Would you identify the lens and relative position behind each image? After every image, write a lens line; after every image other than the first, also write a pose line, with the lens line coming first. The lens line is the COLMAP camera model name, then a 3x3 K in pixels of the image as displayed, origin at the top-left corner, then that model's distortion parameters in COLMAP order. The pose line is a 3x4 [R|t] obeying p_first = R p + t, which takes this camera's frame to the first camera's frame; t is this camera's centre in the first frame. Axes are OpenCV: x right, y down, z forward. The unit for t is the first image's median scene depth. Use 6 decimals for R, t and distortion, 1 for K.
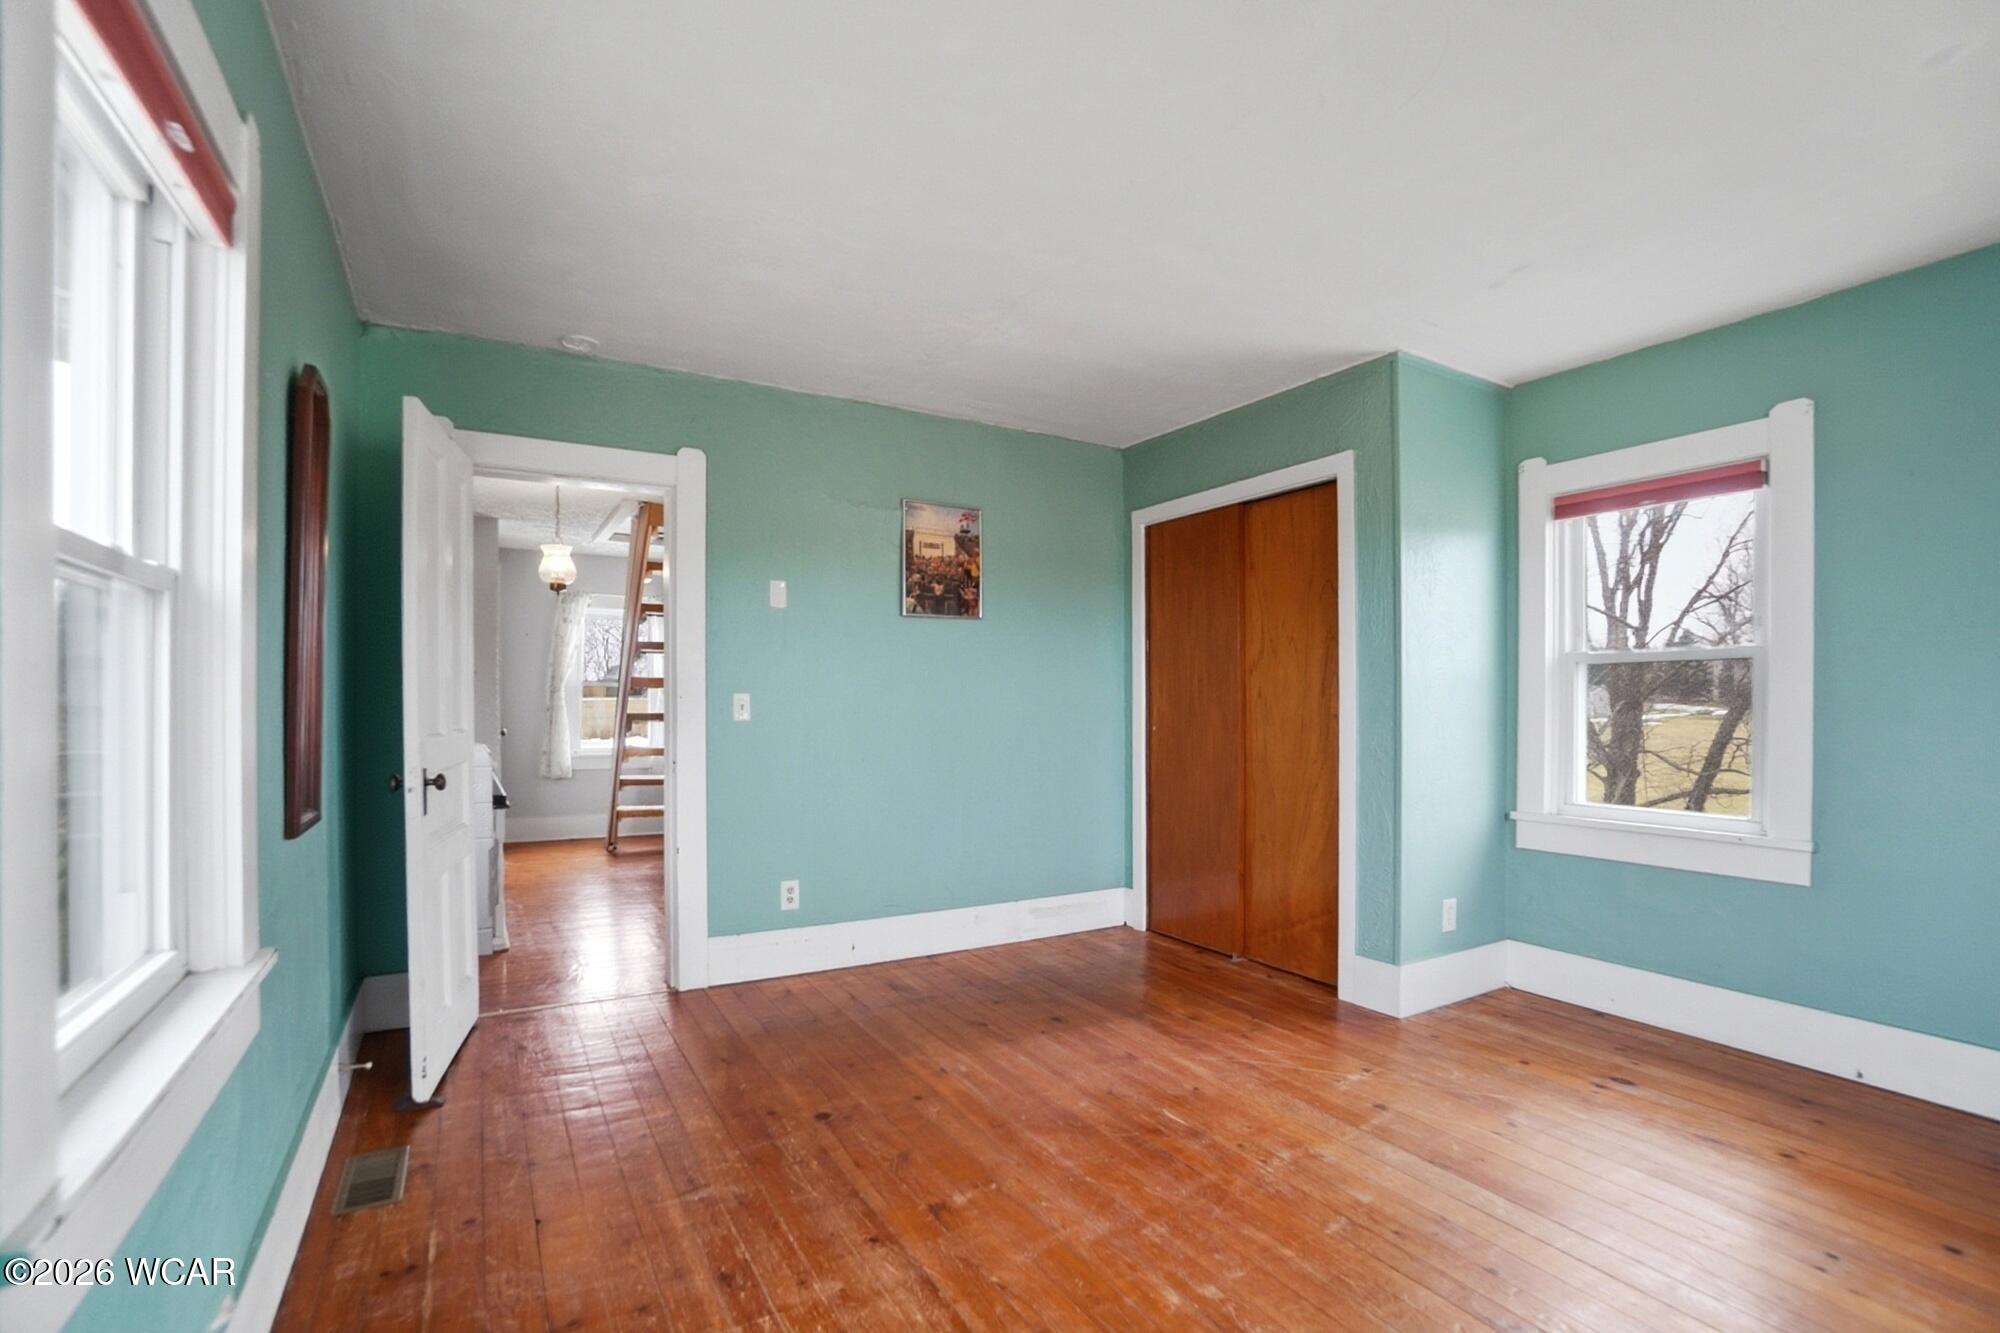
lens RADIAL K [[900.8, 0, 986.1], [0, 900.8, 680.6], [0, 0, 1]] dist [-0.032827, 0.001881]
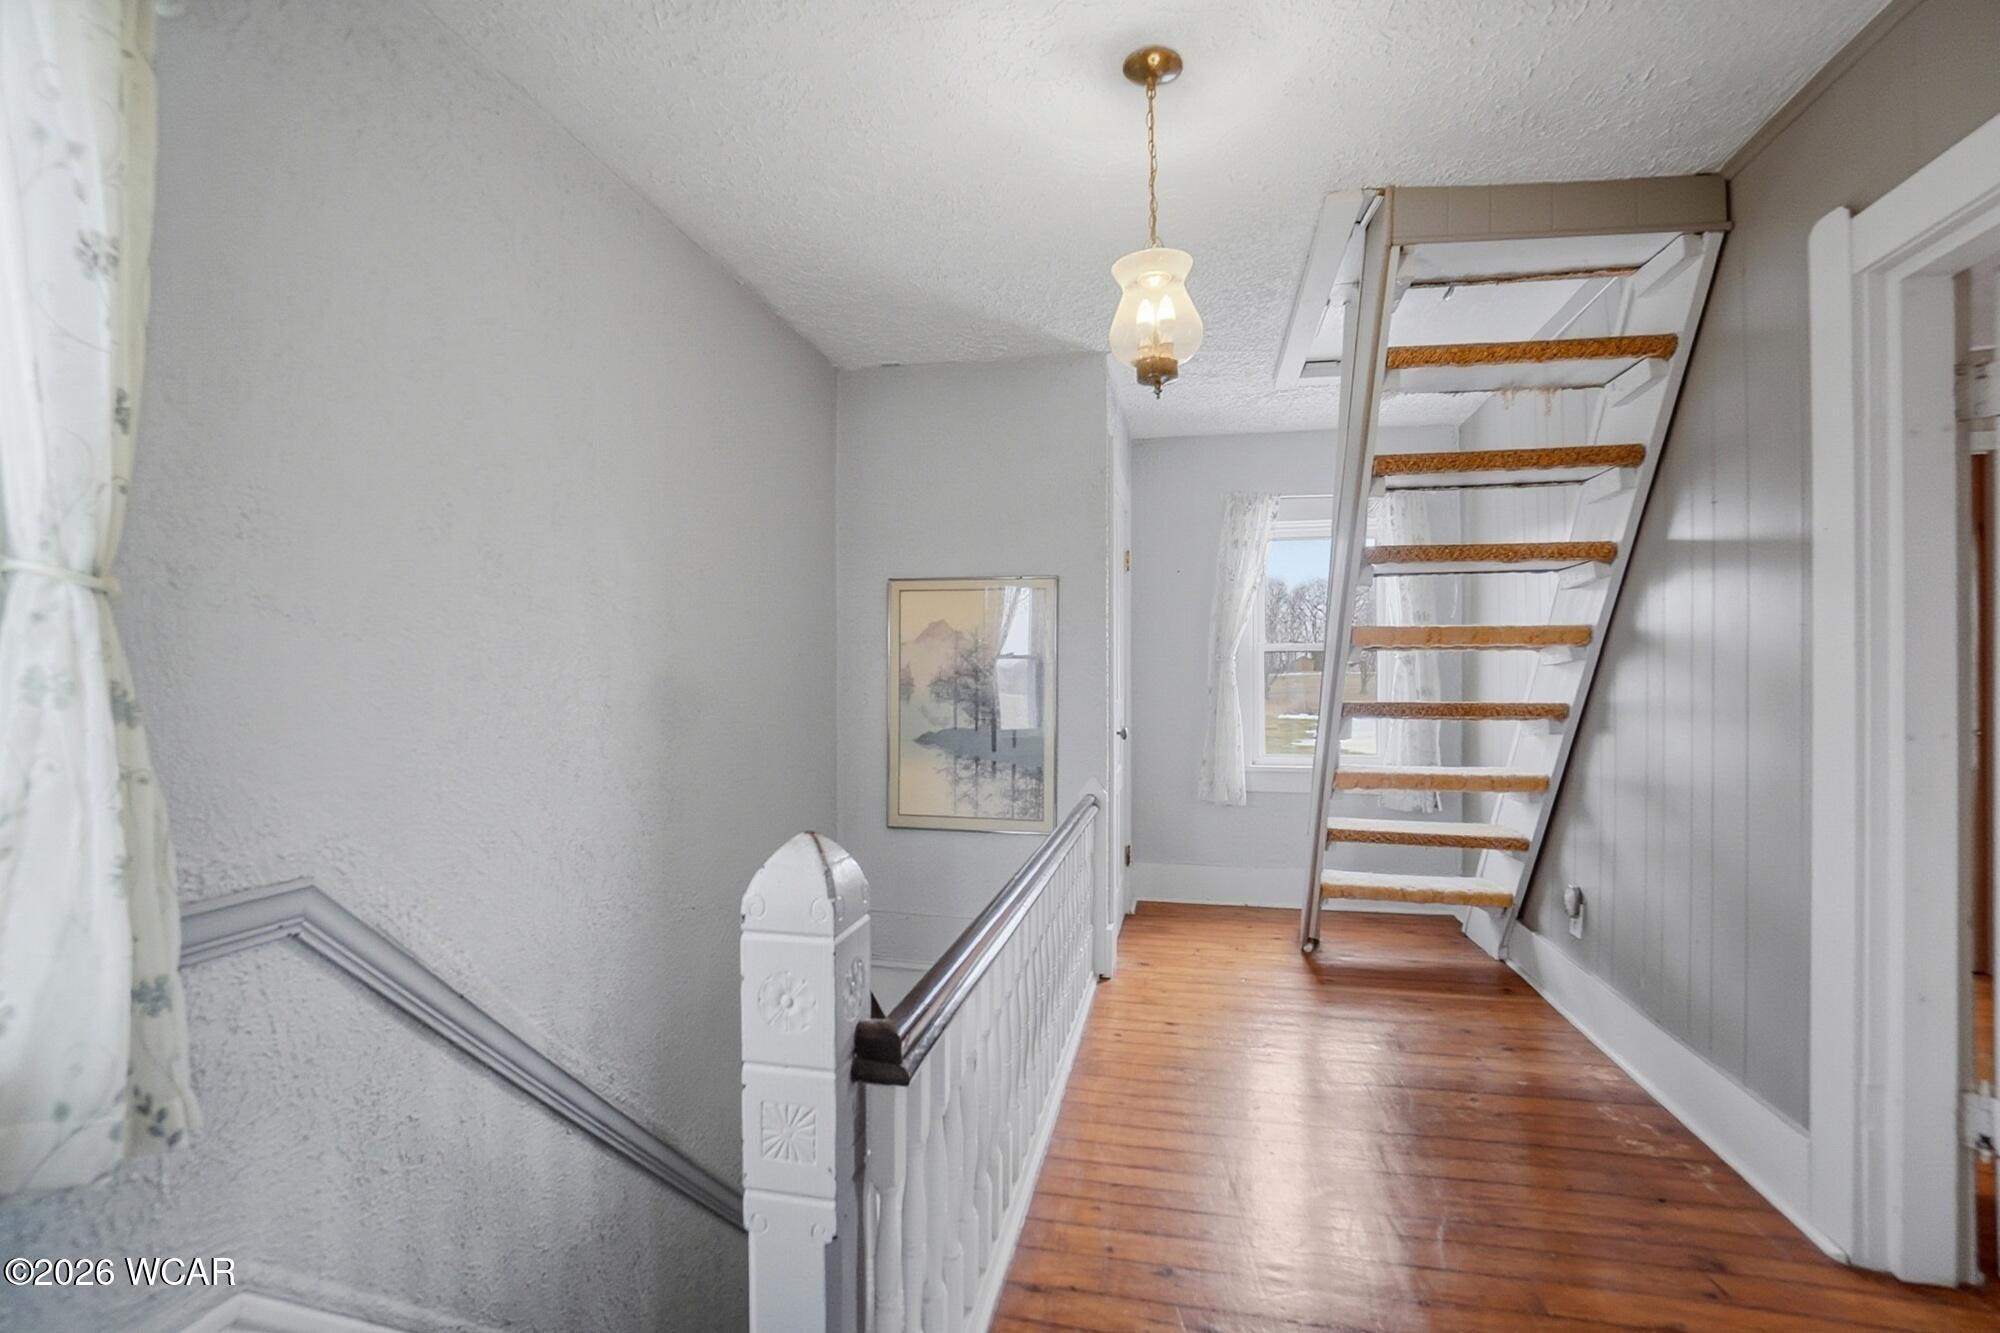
lens RADIAL K [[900.8, 0, 992.4], [0, 900.8, 662.8], [0, 0, 1]] dist [-0.032827, 0.001881]
pose [[0.733194, -0.002738, -0.680014, -0.193896], [0.004227, 0.999991, 0.000532, 0.012689], [0.680007, -0.003265, 0.733199, 0.479092]]
